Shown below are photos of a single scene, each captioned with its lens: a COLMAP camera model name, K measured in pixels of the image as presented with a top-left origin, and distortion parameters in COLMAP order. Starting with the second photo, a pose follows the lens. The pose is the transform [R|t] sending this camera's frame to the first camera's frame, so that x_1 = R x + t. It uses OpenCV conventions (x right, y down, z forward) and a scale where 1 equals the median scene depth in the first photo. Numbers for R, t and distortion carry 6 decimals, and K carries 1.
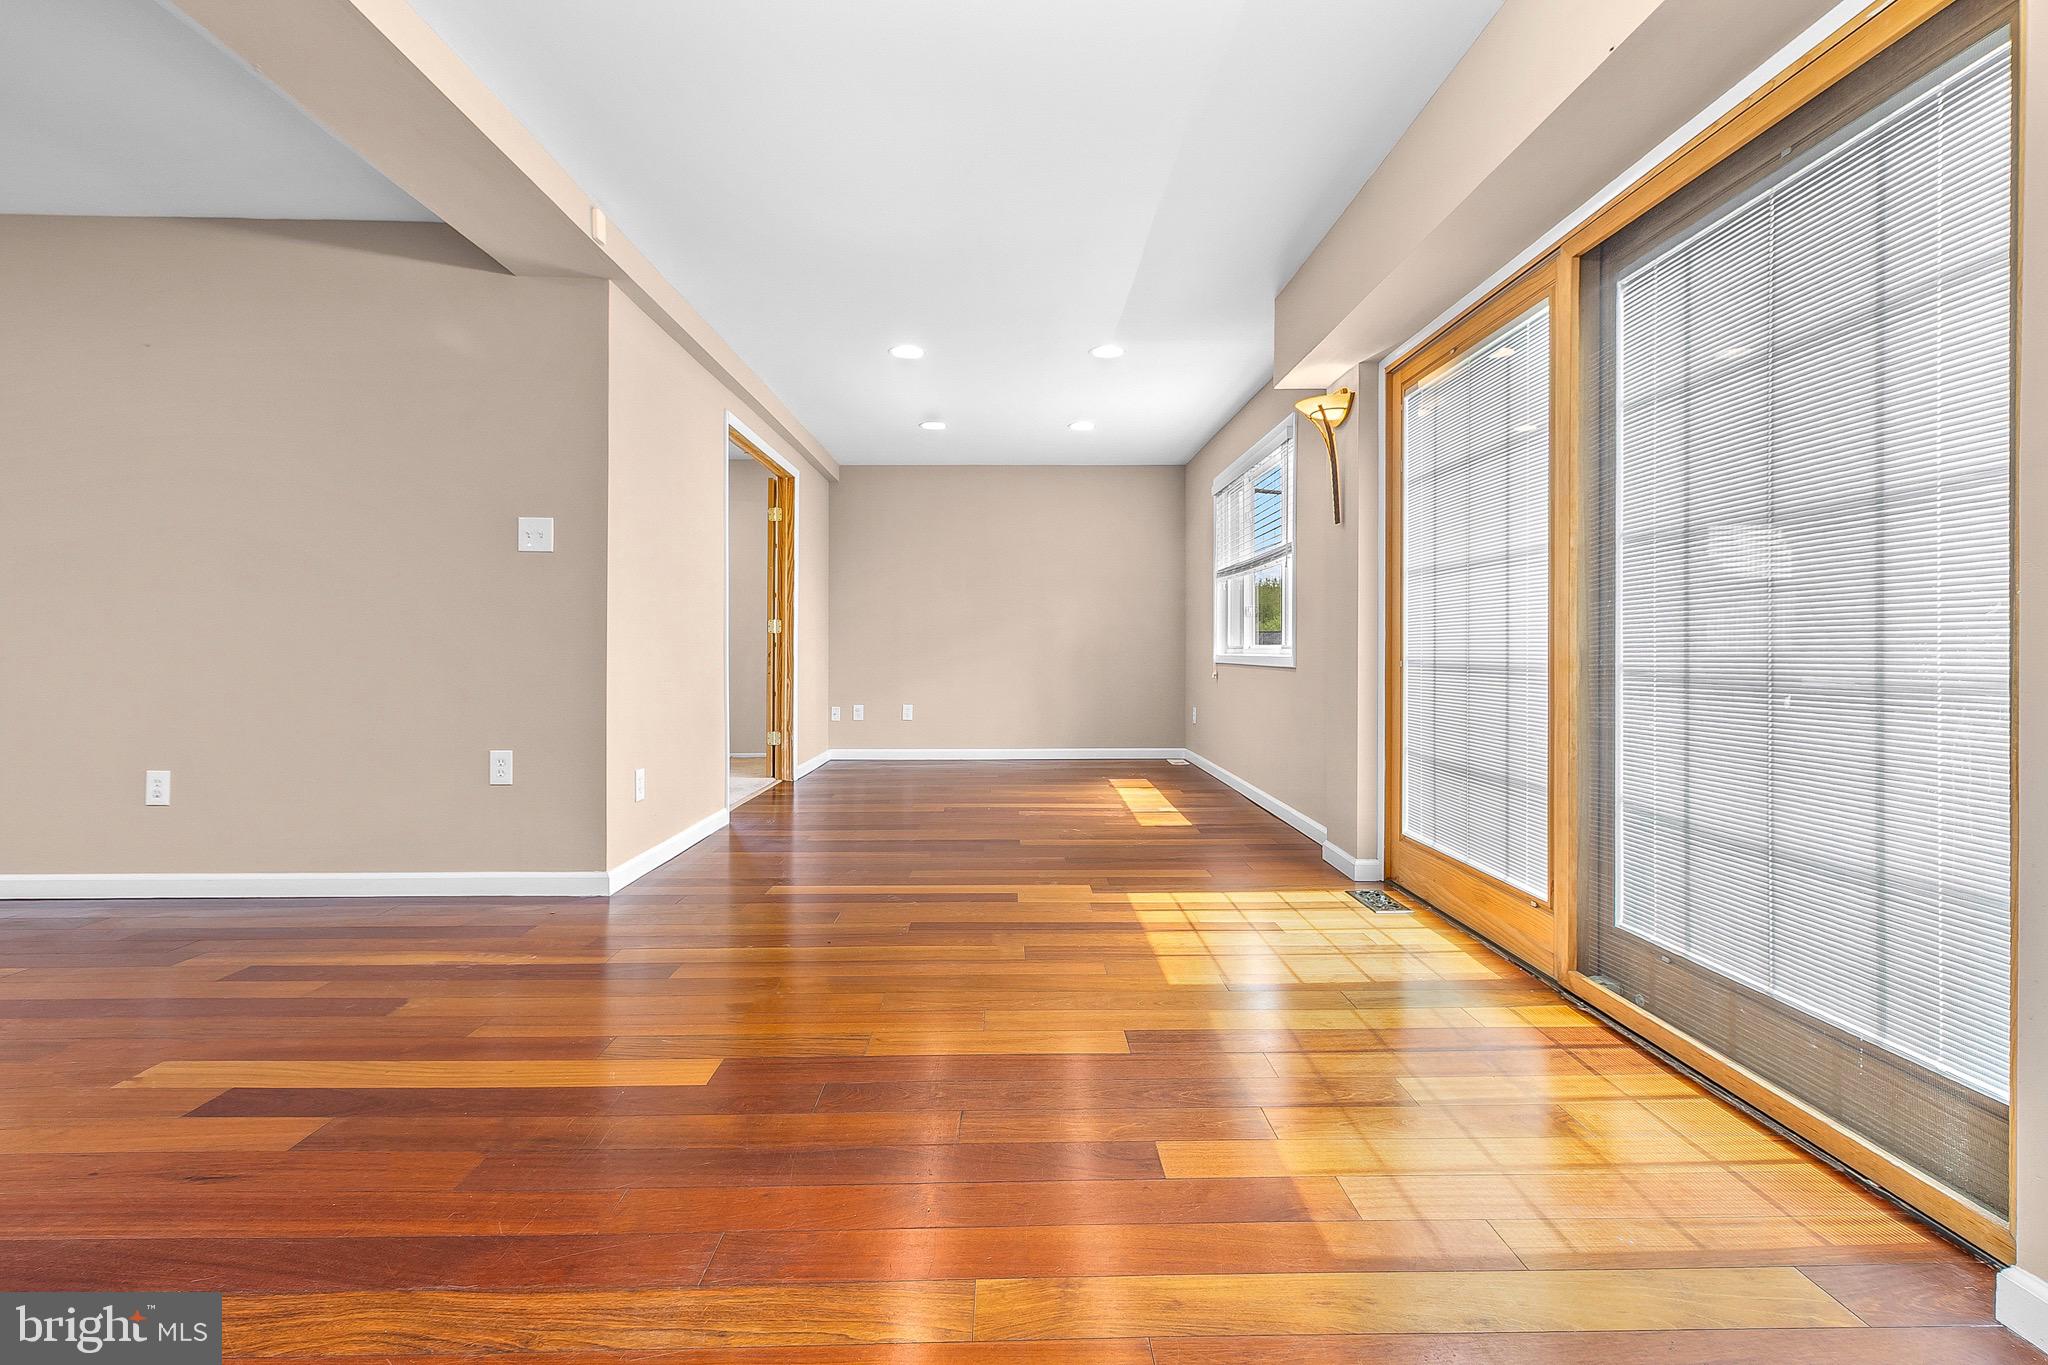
lens RADIAL K [[947.4, 0, 1034.8], [0, 947.4, 649.2], [0, 0, 1]] dist [0.000862, 0.000064]
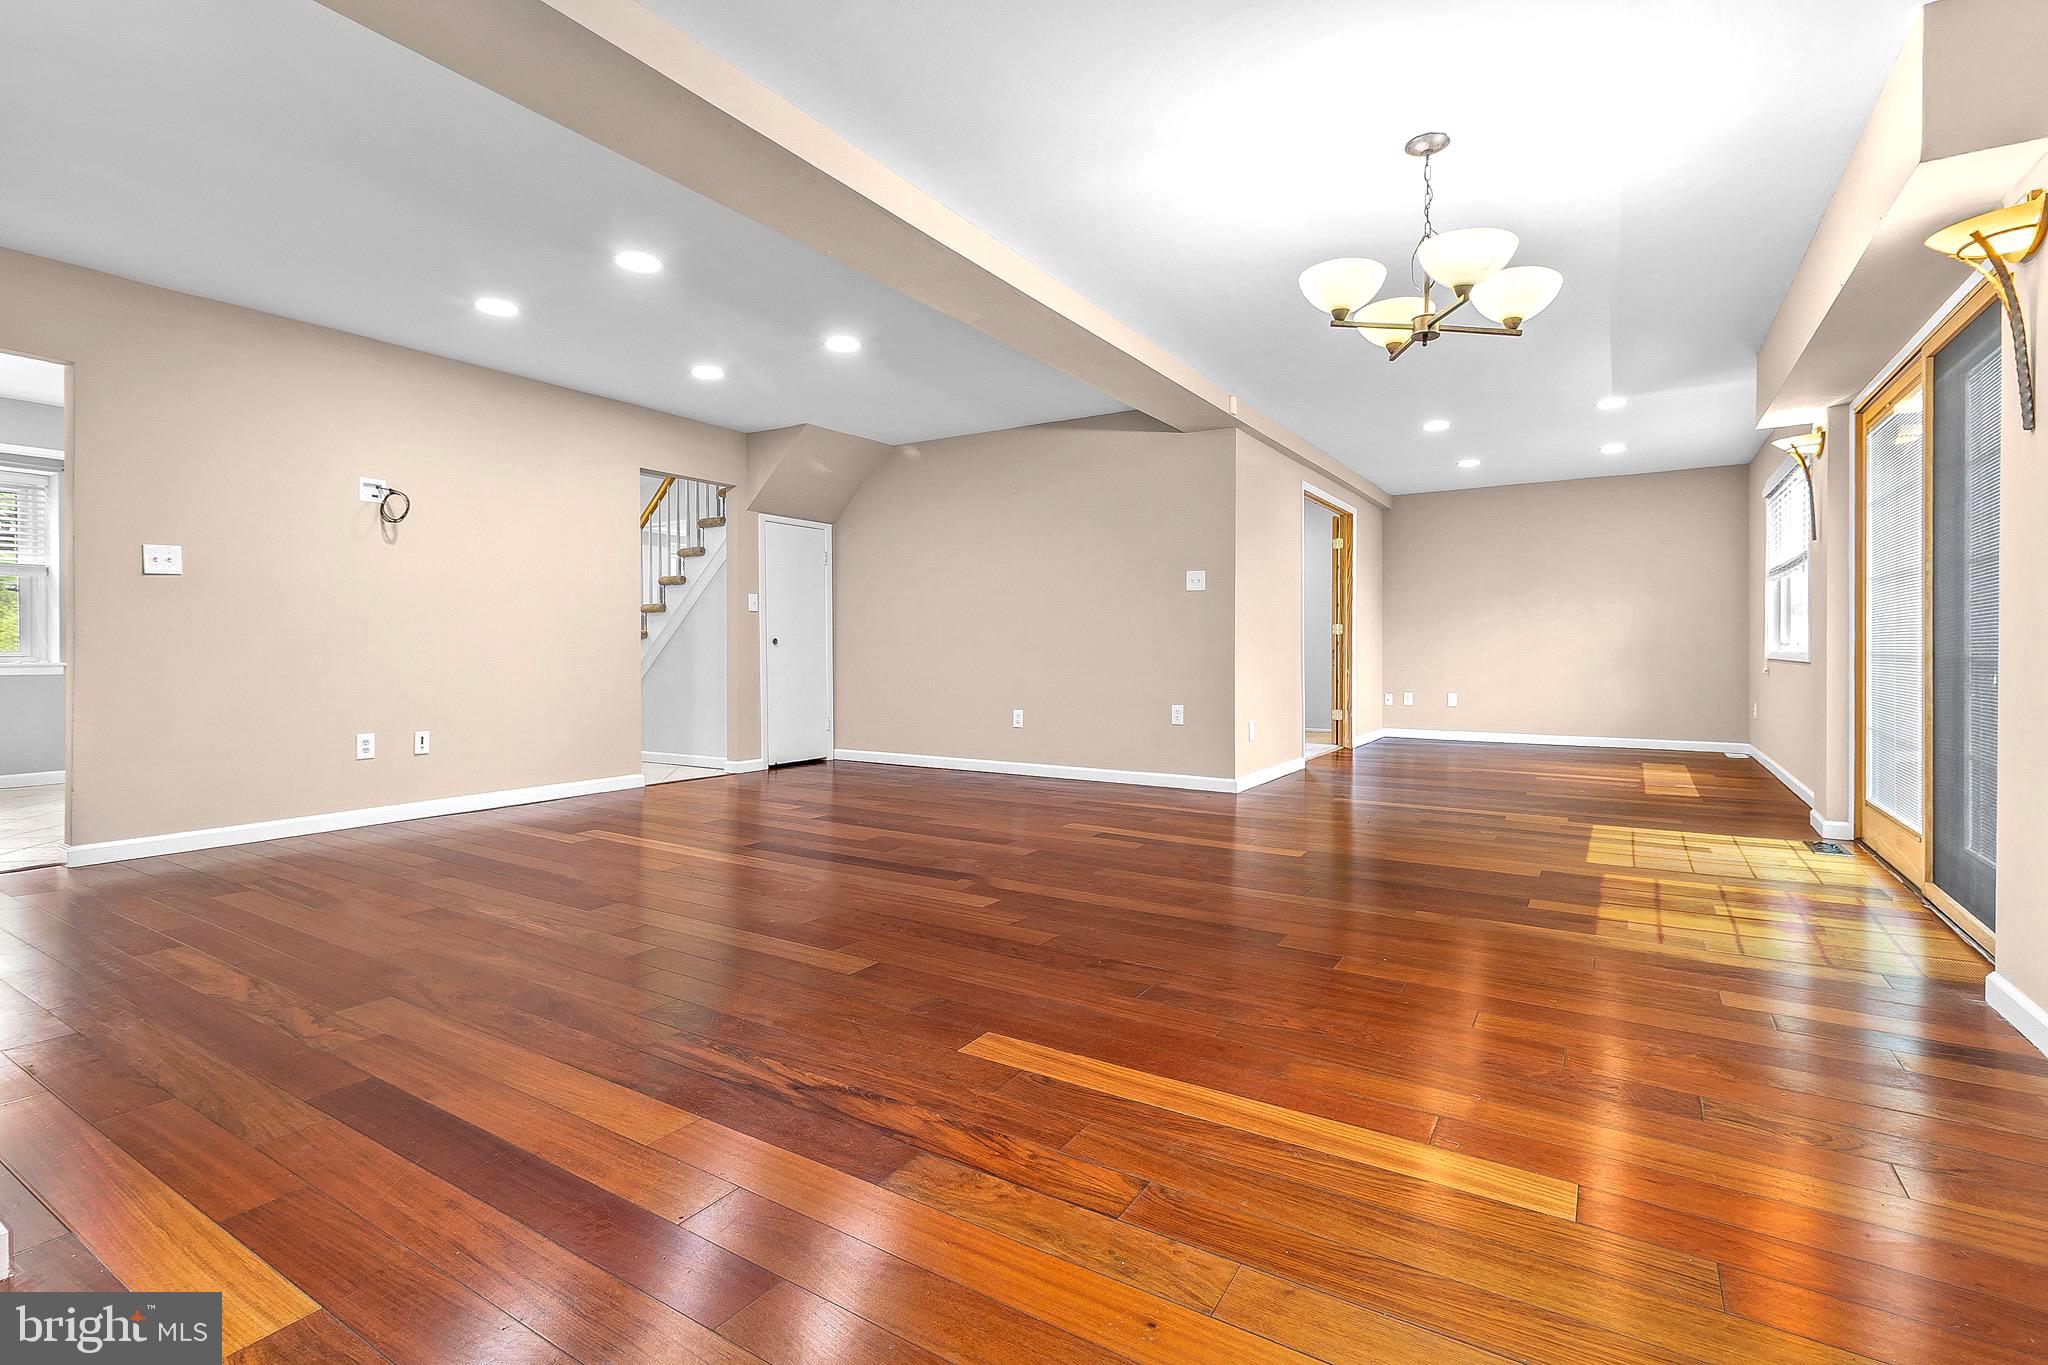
lens RADIAL K [[947.4, 0, 1034.8], [0, 947.4, 649.2], [0, 0, 1]] dist [0.000862, 0.000064]
pose [[0.835354, -0.001104, -0.549711, 0.103841], [0.002706, 0.999994, 0.002103, -0.000536], [0.549705, -0.003245, 0.835353, -0.352189]]
